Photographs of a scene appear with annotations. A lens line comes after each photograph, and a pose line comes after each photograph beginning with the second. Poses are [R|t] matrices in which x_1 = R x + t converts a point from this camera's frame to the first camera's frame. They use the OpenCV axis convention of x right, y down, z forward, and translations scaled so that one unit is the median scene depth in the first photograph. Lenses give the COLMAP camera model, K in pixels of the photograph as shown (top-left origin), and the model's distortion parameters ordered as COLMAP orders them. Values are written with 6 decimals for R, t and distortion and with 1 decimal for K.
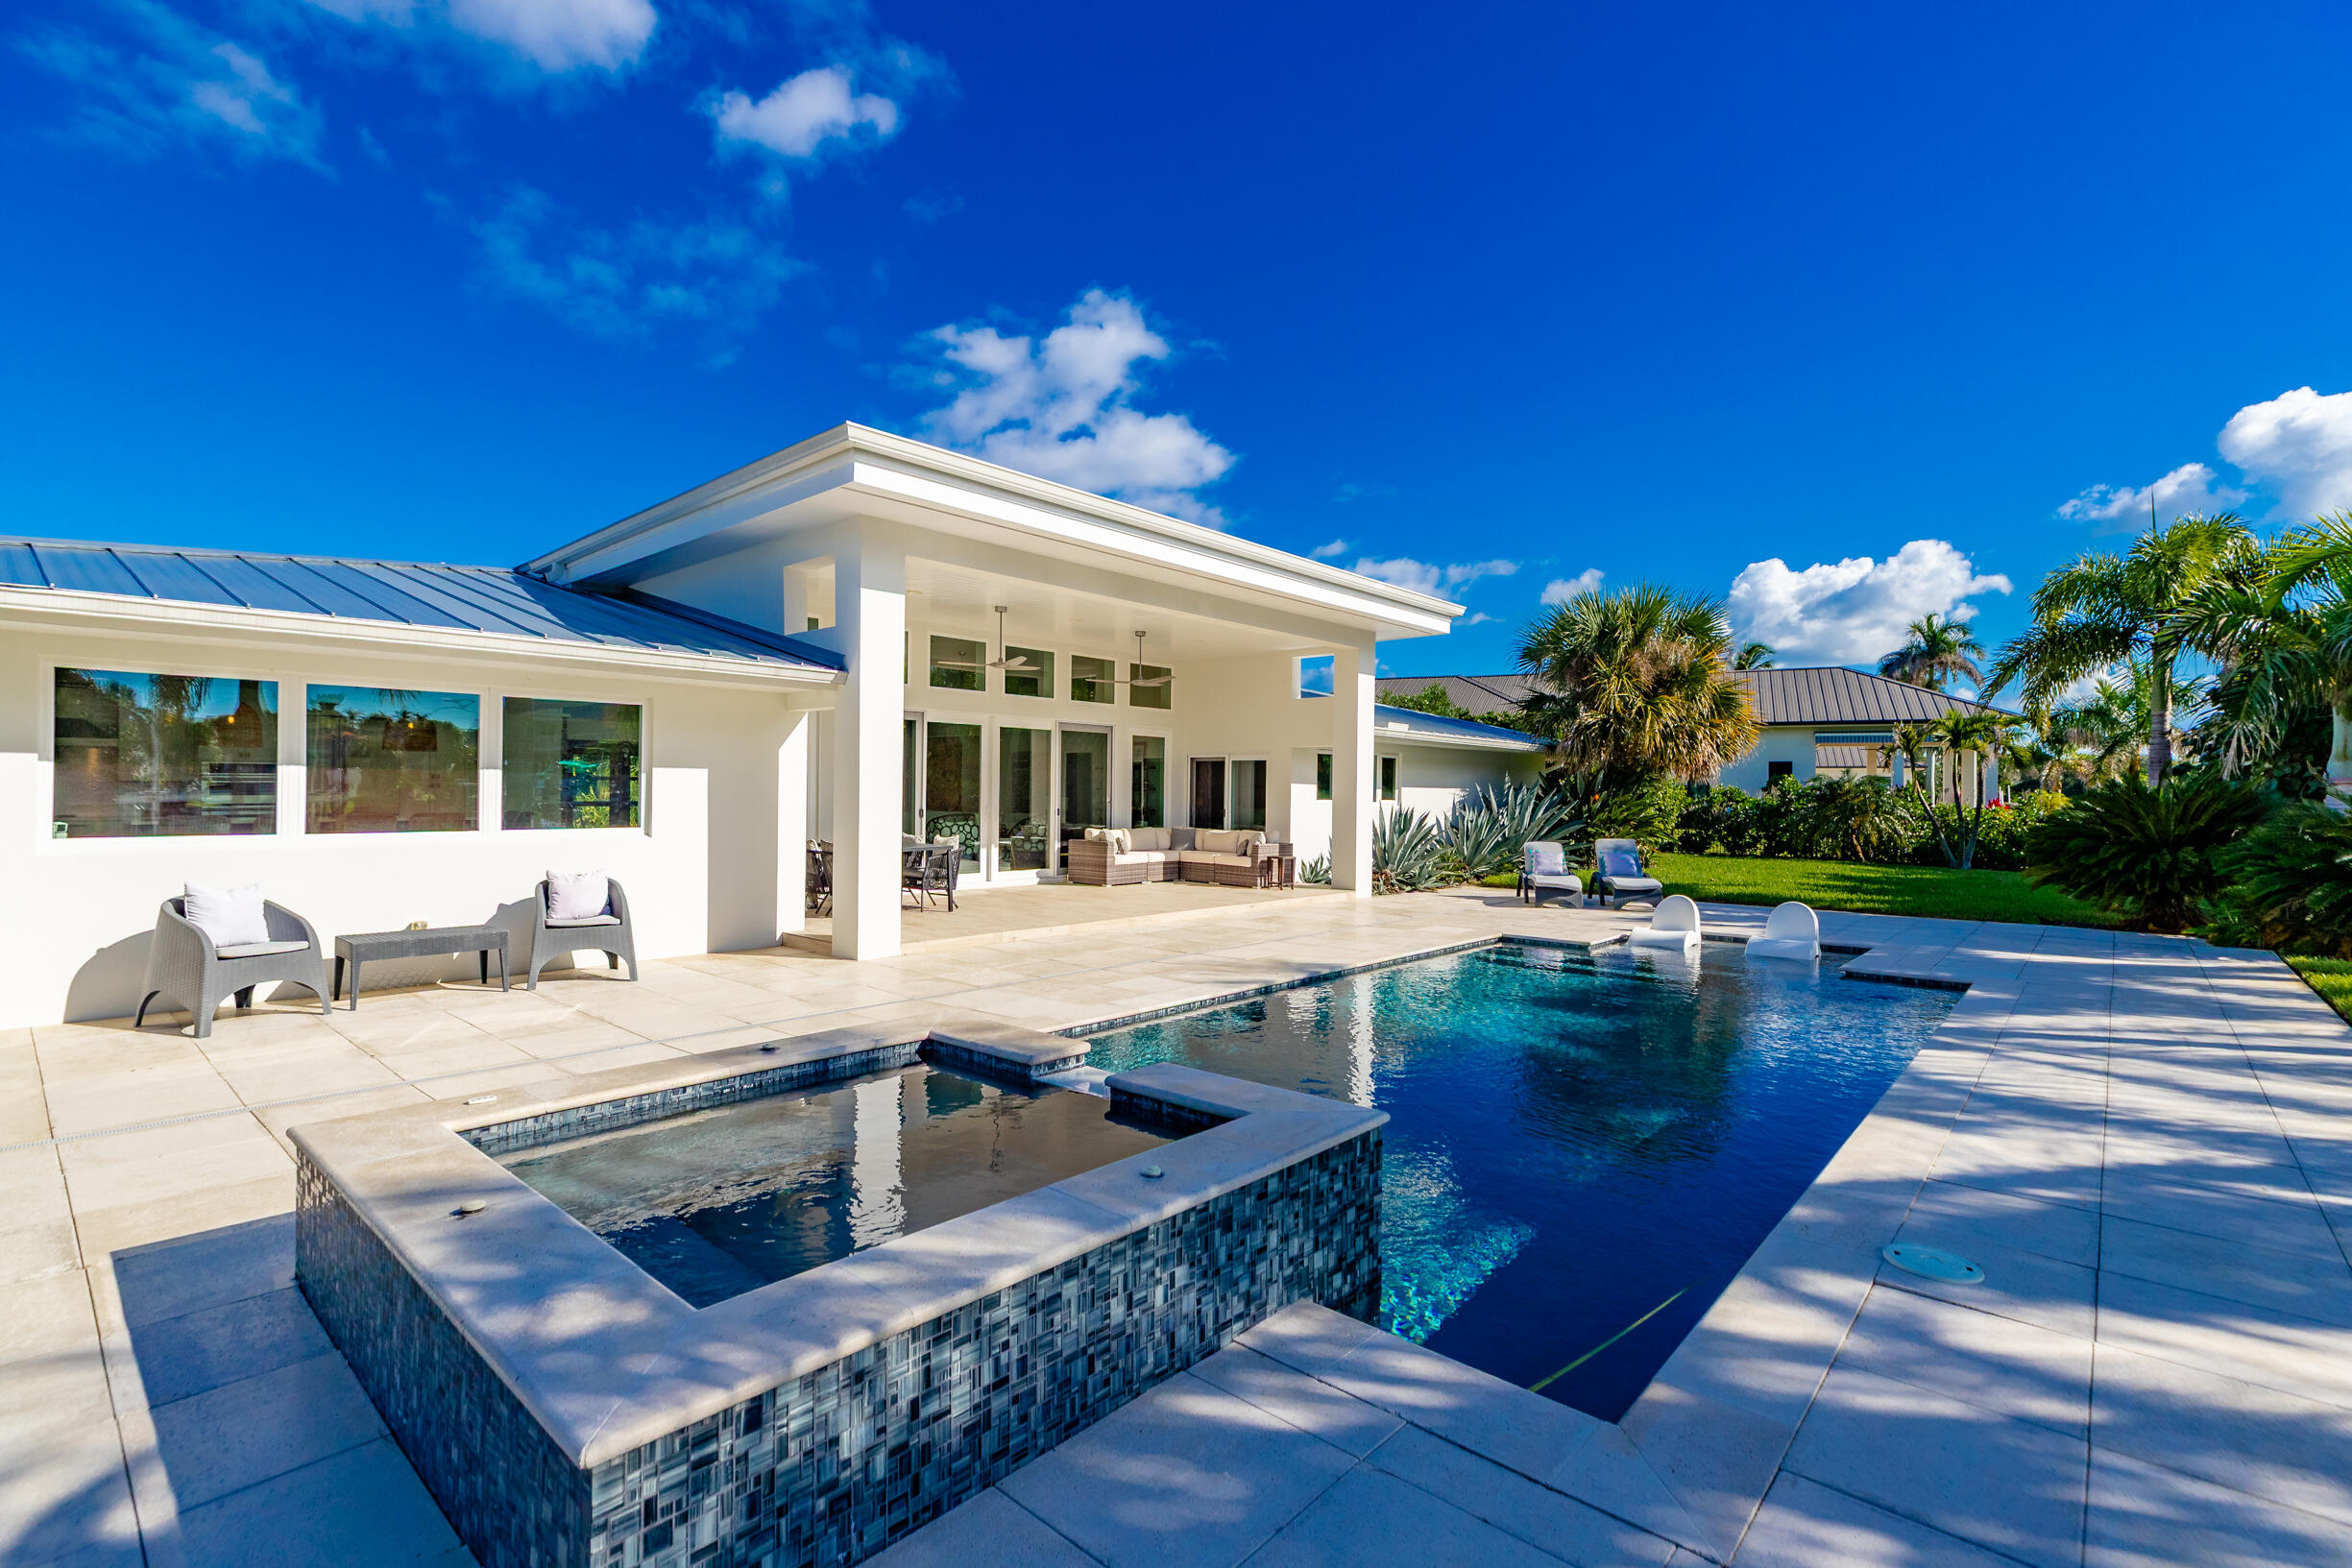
lens RADIAL K [[1059.3, 0, 1185.9], [0, 1059.3, 791.7], [0, 0, 1]] dist [0.009624, -0.000356]
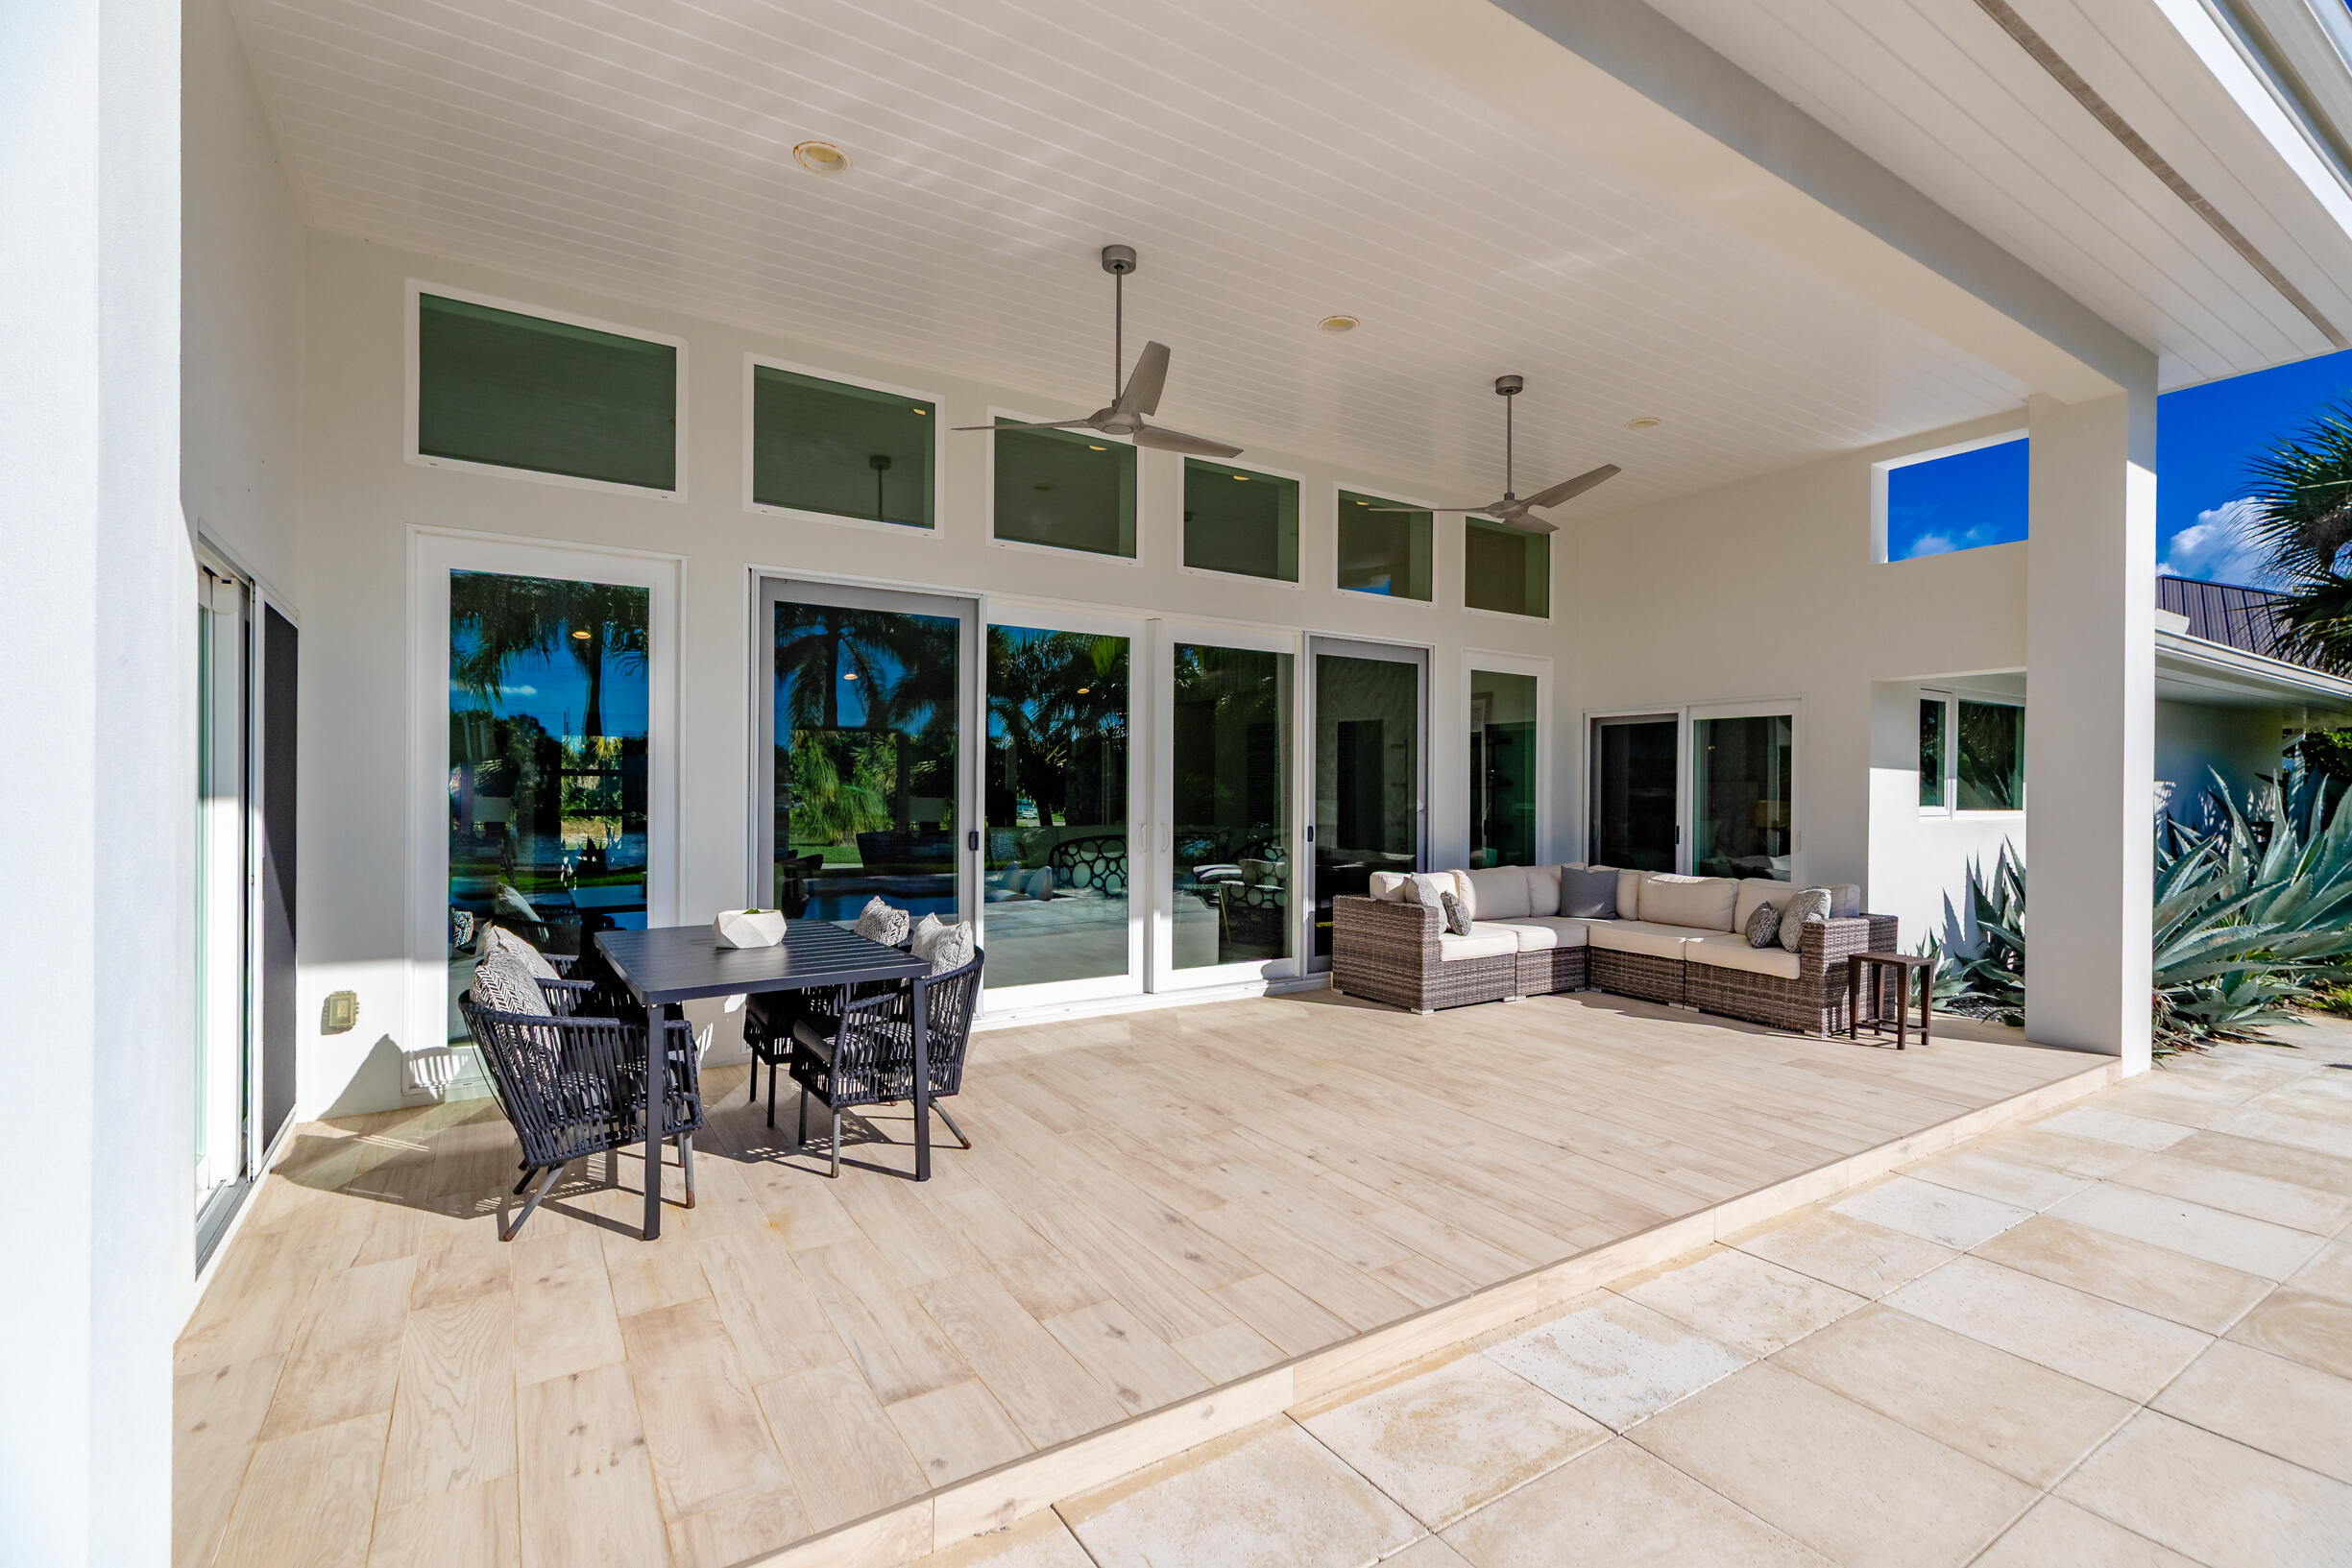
lens RADIAL K [[1064.6, 0, 1180.4], [0, 1064.6, 792.5], [0, 0, 1]] dist [0.006921, 0.000187]
pose [[0.965341, -0.001606, -0.260988, -0.055641], [0.000950, 0.999996, -0.002637, 0.002978], [0.260992, 0.002298, 0.965338, 0.549654]]
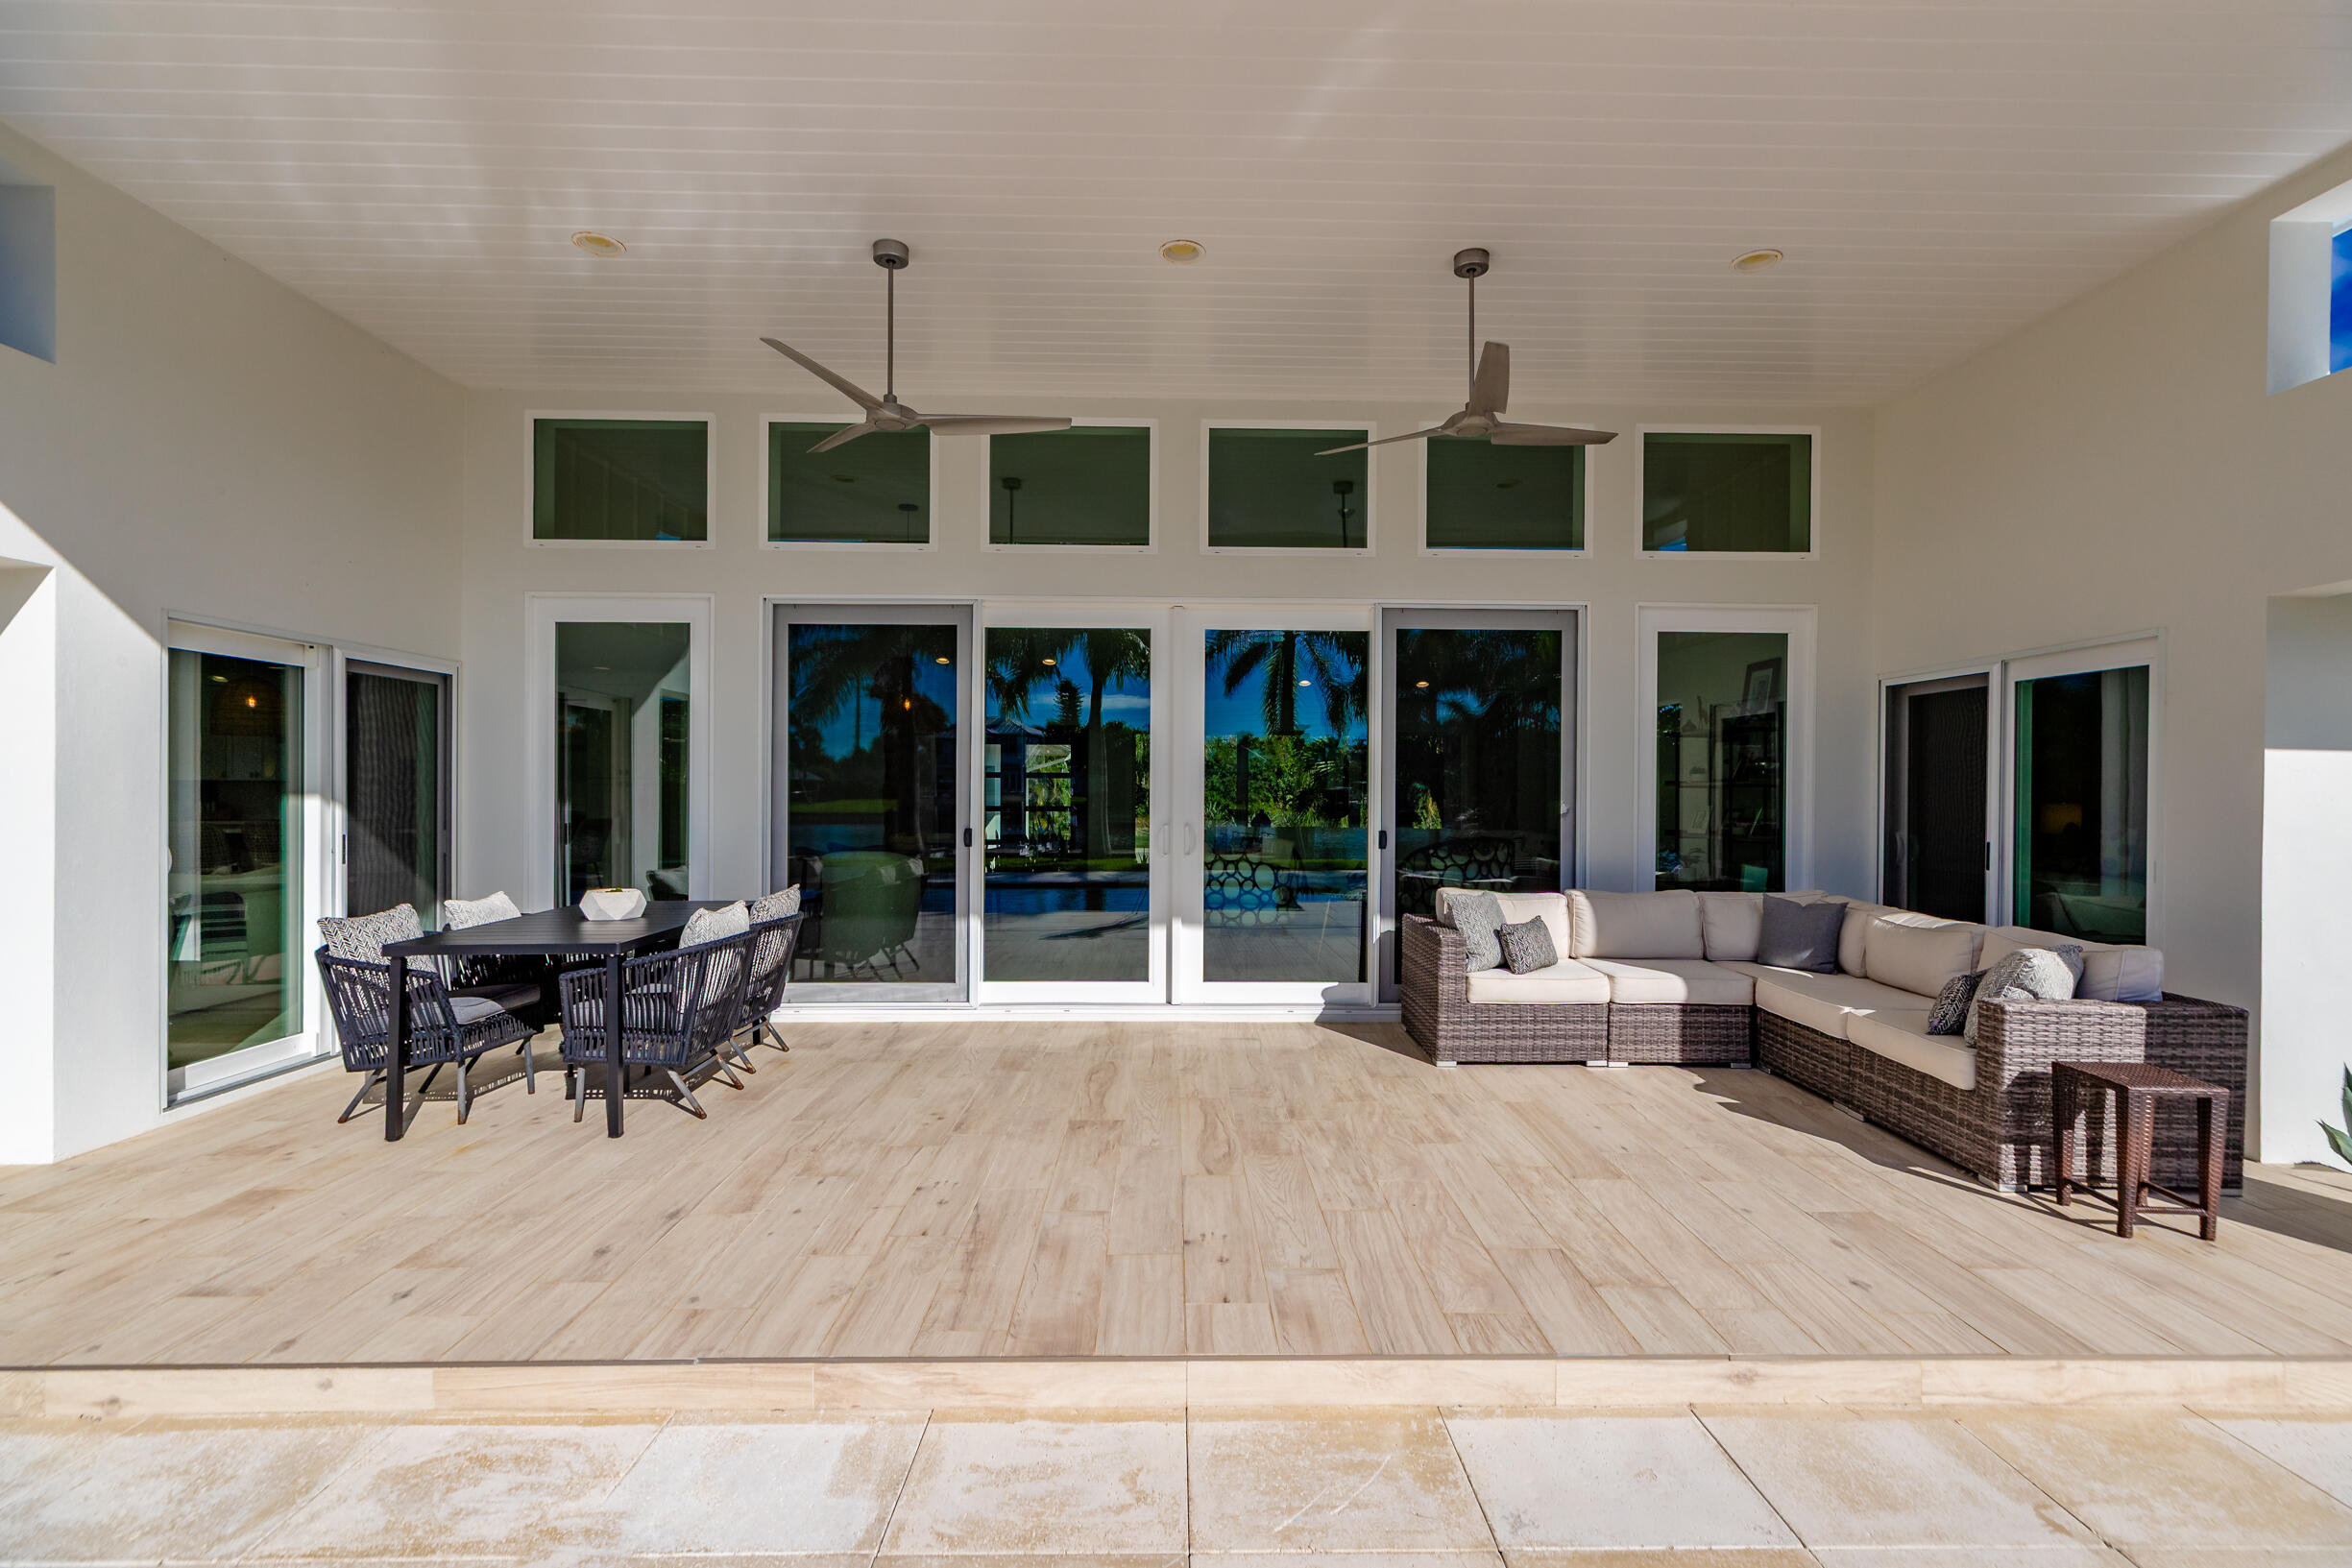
lens RADIAL K [[1059.3, 0, 1185.9], [0, 1059.3, 791.7], [0, 0, 1]] dist [0.009624, -0.000356]
pose [[0.678304, -0.001976, -0.734779, 0.115351], [-0.001947, 0.999988, -0.004487, 0.003693], [0.734779, 0.004474, 0.678292, 0.687060]]
